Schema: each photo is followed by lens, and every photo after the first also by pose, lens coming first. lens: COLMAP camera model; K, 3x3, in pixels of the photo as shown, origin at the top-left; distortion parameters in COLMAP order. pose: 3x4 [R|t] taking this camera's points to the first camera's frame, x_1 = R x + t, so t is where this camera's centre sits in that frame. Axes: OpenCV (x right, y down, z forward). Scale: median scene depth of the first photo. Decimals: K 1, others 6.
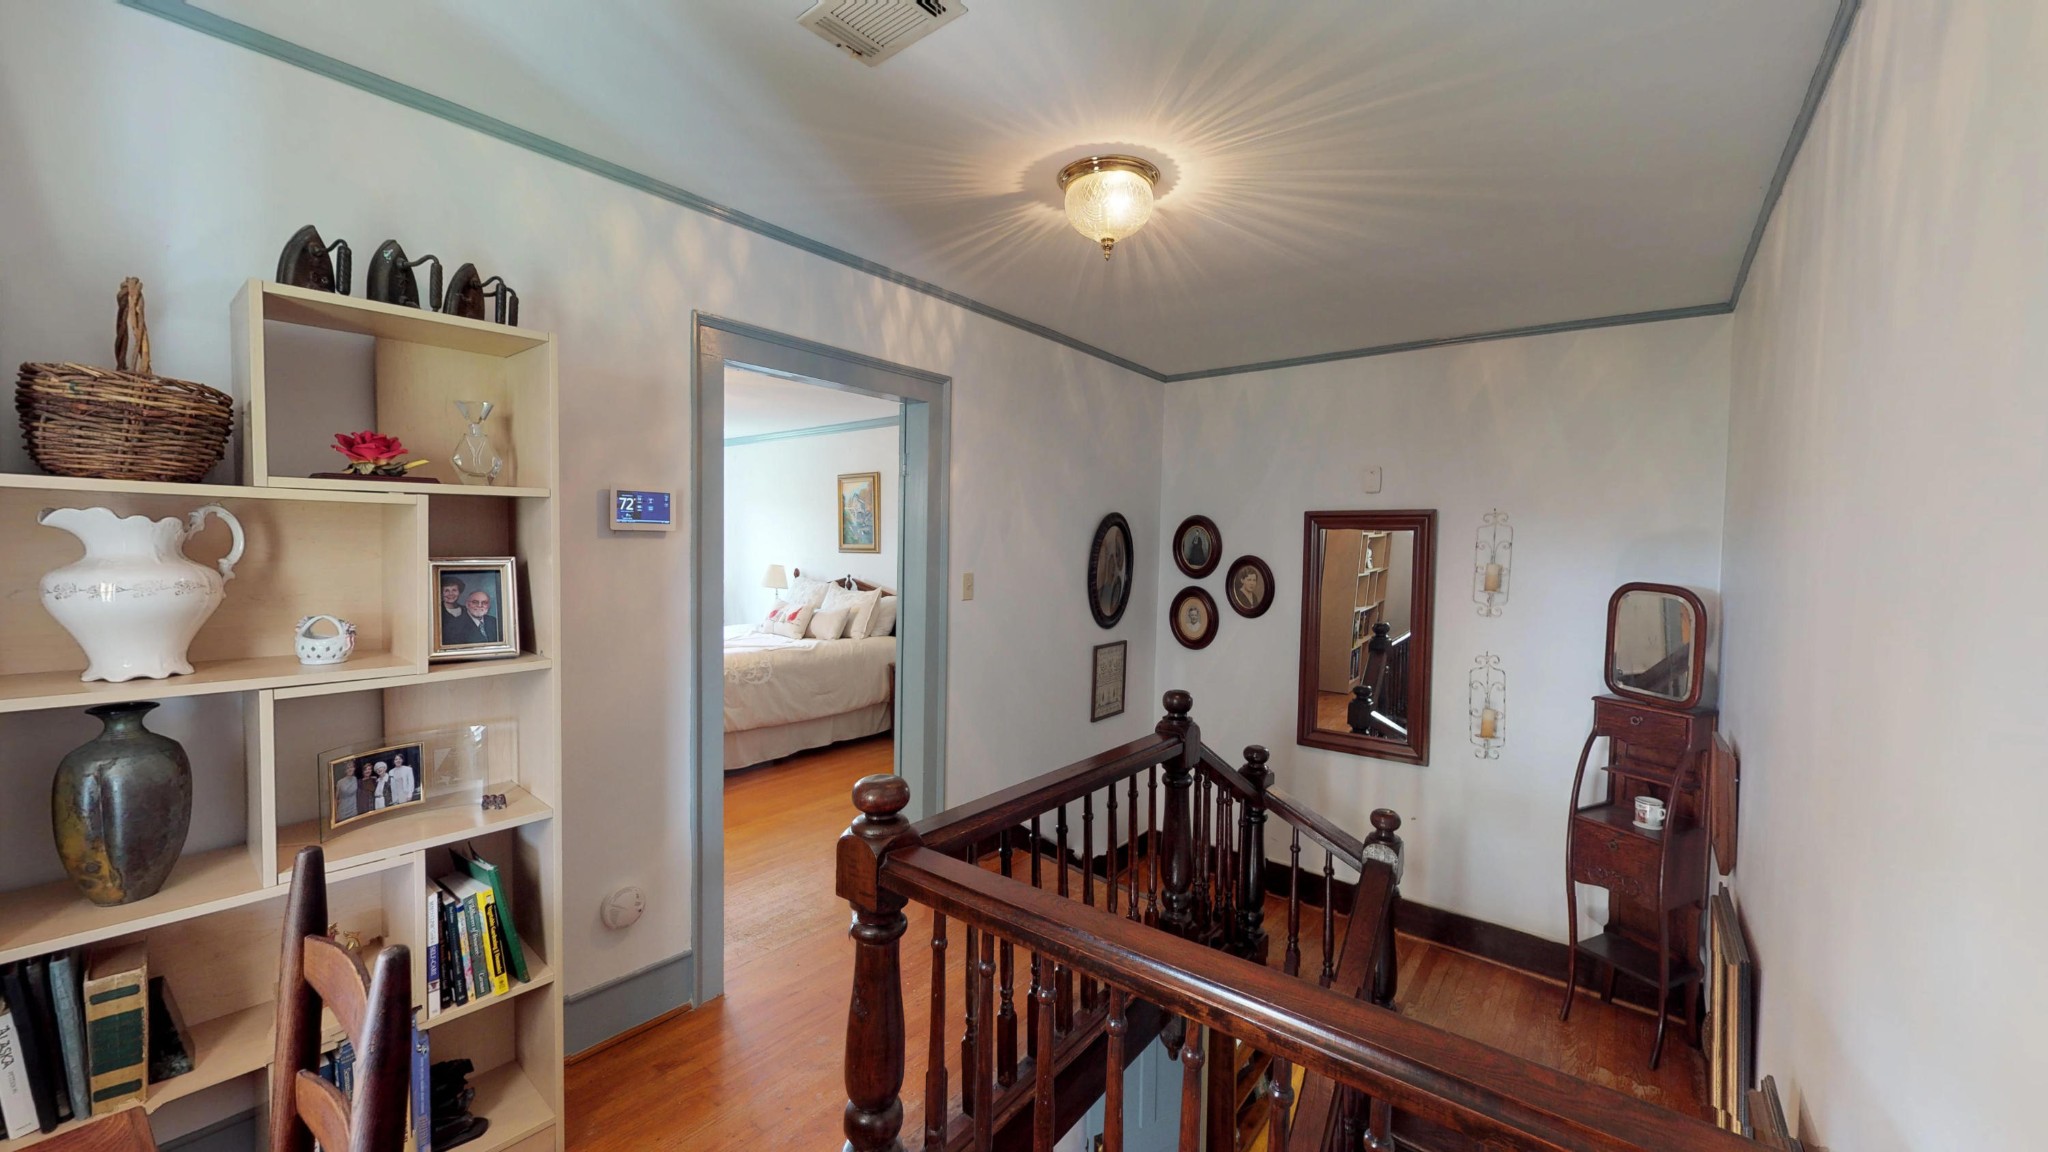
lens RADIAL K [[771.9, 0, 1021.3], [0, 771.9, 568.2], [0, 0, 1]] dist [0.001936, -0.000705]
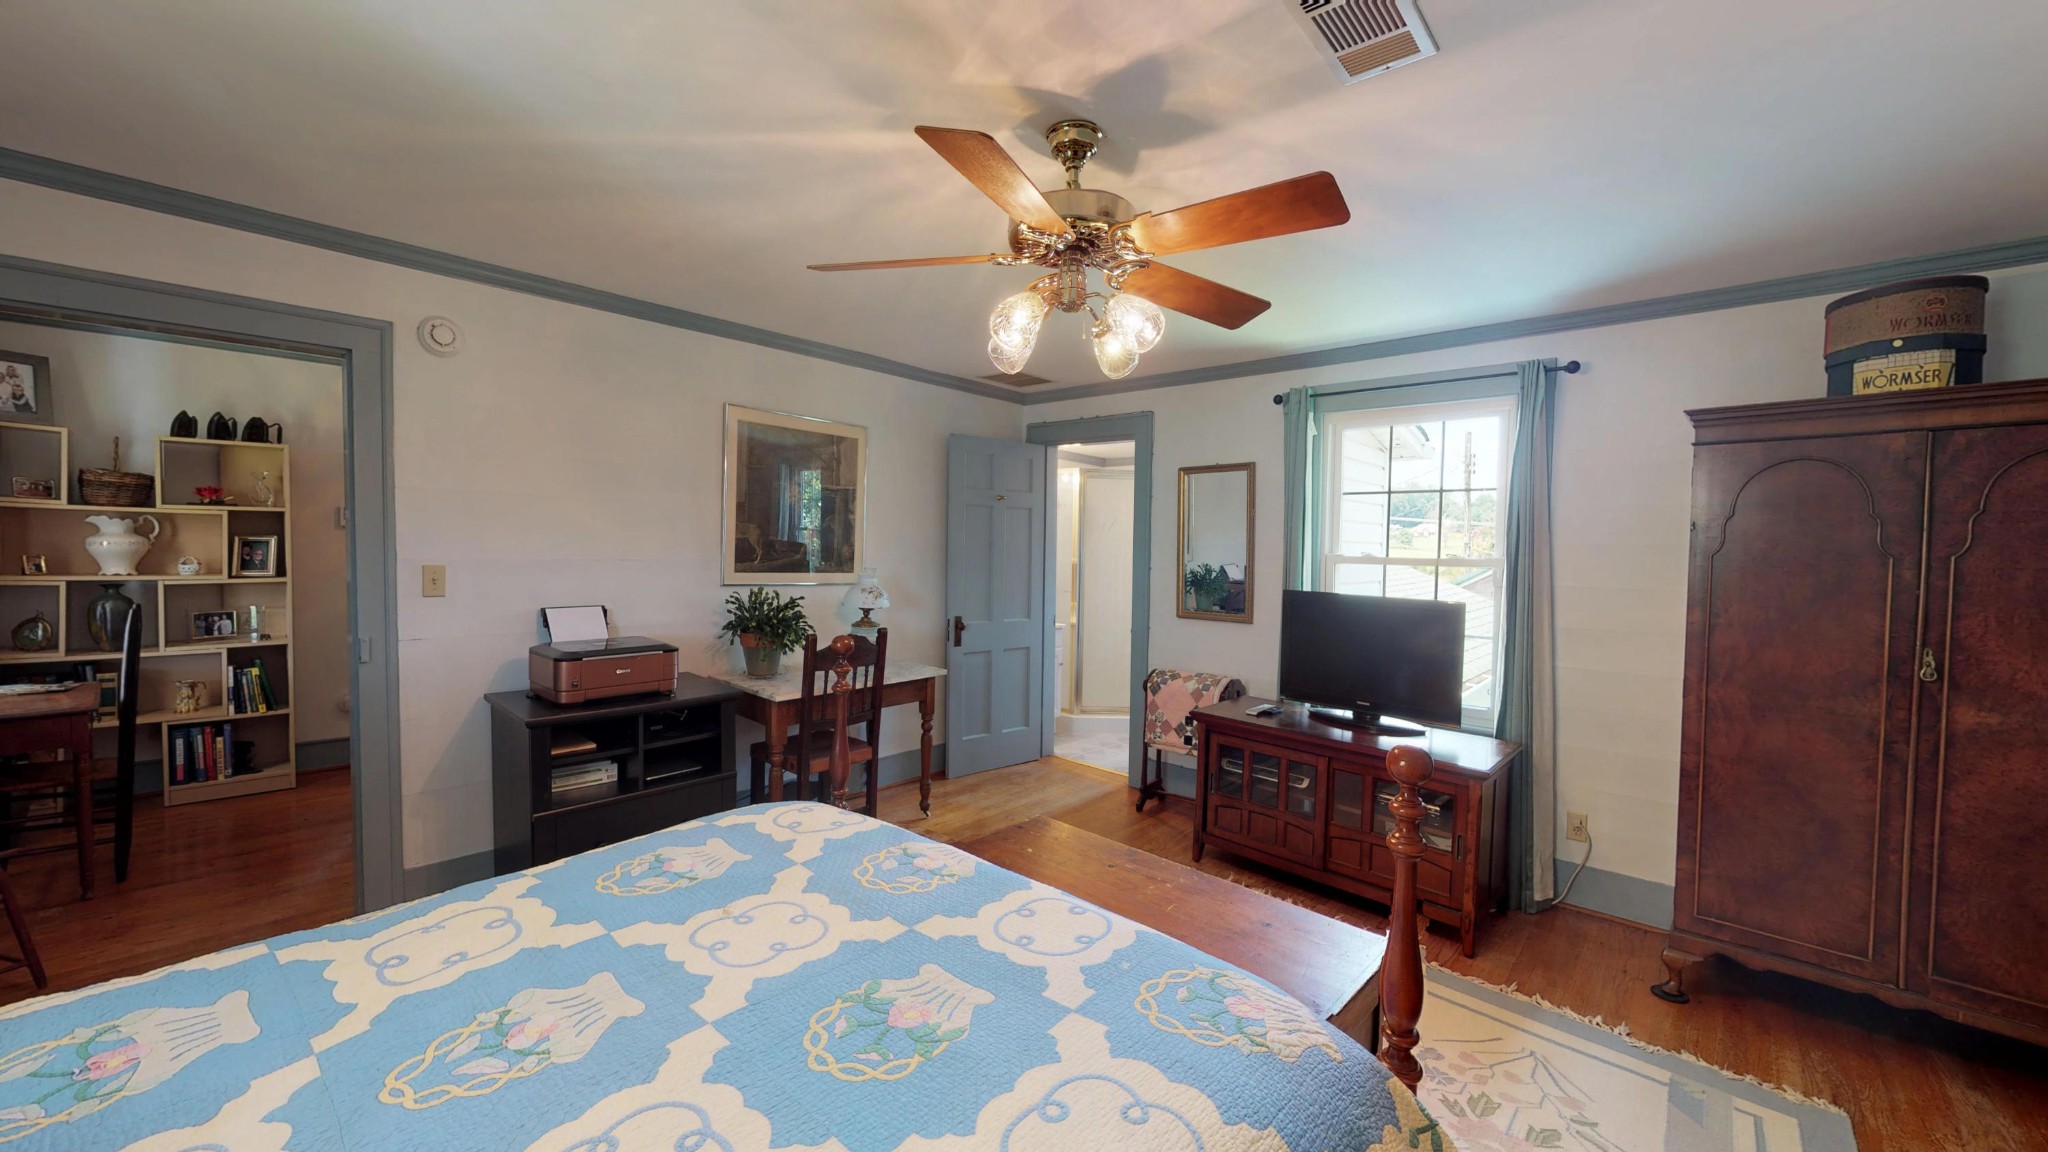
lens RADIAL K [[771.9, 0, 1023.0], [0, 771.9, 571.2], [0, 0, 1]] dist [0.001936, -0.000705]
pose [[0.995873, 0.002372, -0.090732, 2.182798], [-0.003273, 0.999947, -0.009777, 0.127871], [0.090704, 0.010034, 0.995827, -1.376812]]
